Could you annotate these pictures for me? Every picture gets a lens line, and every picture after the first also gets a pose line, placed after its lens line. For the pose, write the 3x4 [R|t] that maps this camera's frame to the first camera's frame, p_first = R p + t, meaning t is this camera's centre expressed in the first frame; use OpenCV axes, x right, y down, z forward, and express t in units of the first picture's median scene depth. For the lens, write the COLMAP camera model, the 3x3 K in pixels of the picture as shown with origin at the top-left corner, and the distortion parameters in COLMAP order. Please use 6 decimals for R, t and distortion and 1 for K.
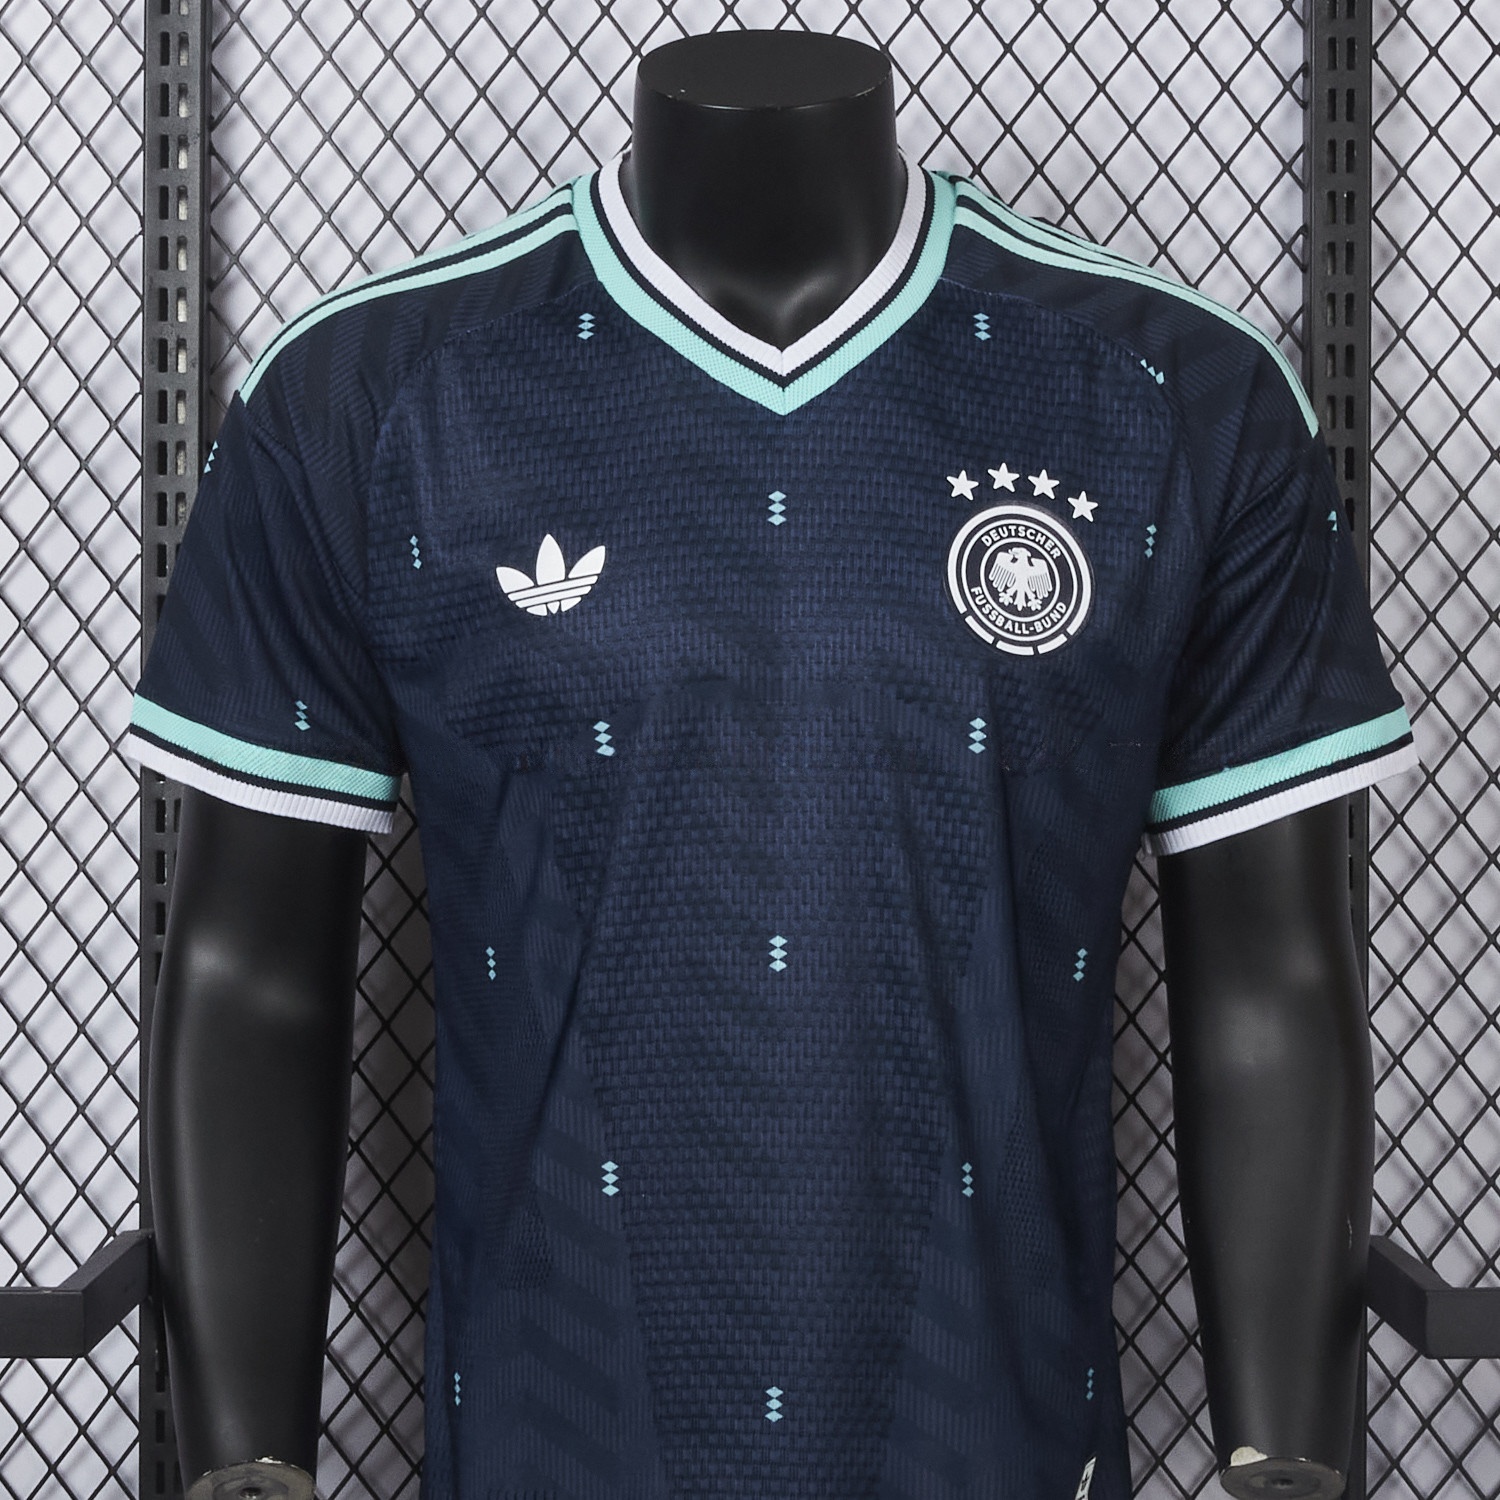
lens RADIAL K [[4364.9, 0, 750.0], [0, 4364.9, 750.0], [0, 0, 1]] dist [-0.055975, -0.334208]
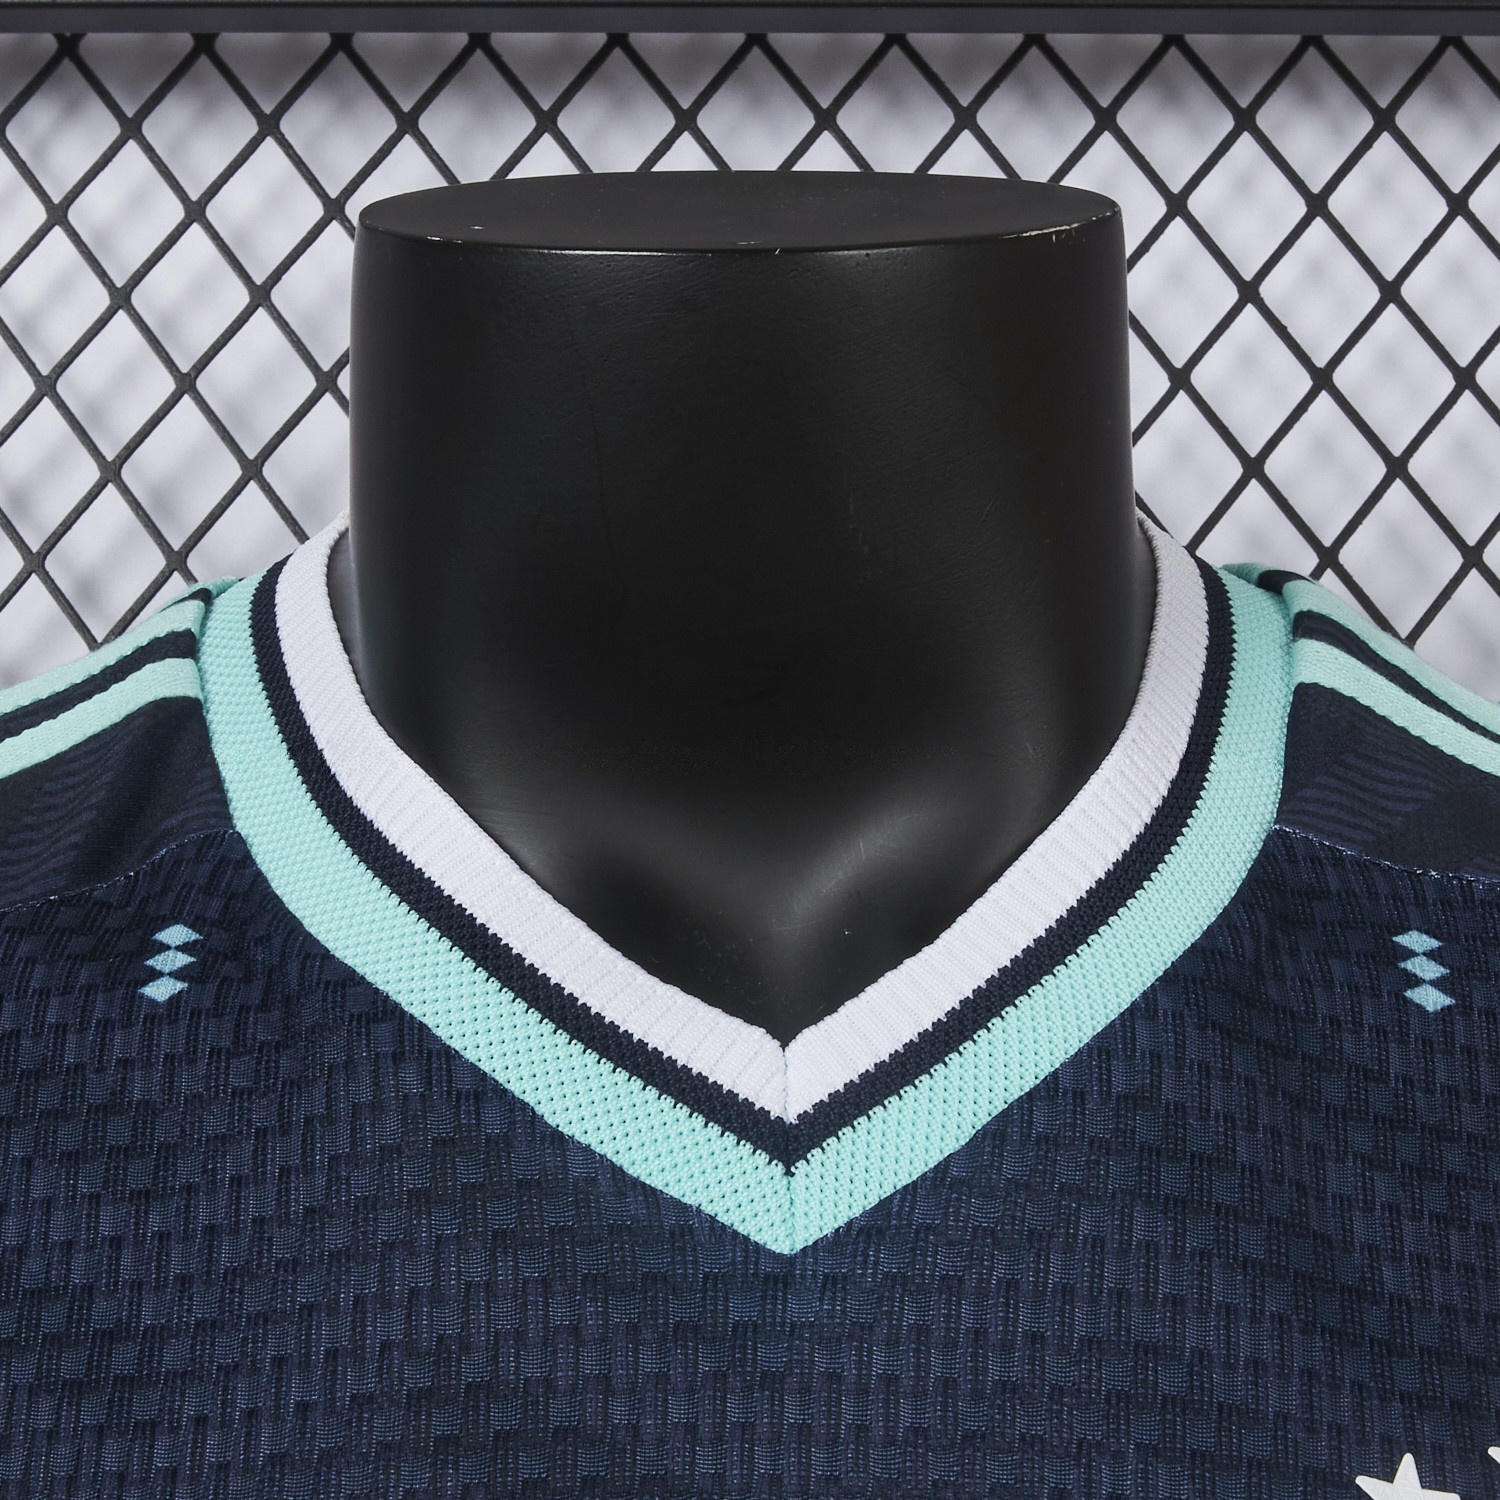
lens RADIAL K [[3038.8, 0, 750.0], [0, 3038.8, 750.0], [0, 0, 1]] dist [-0.044743, -0.419194]
pose [[0.999825, 0.005223, -0.017938, 0.008549], [-0.009023, 0.975724, -0.218816, -0.064391], [0.016360, 0.218940, 0.975601, 0.782676]]
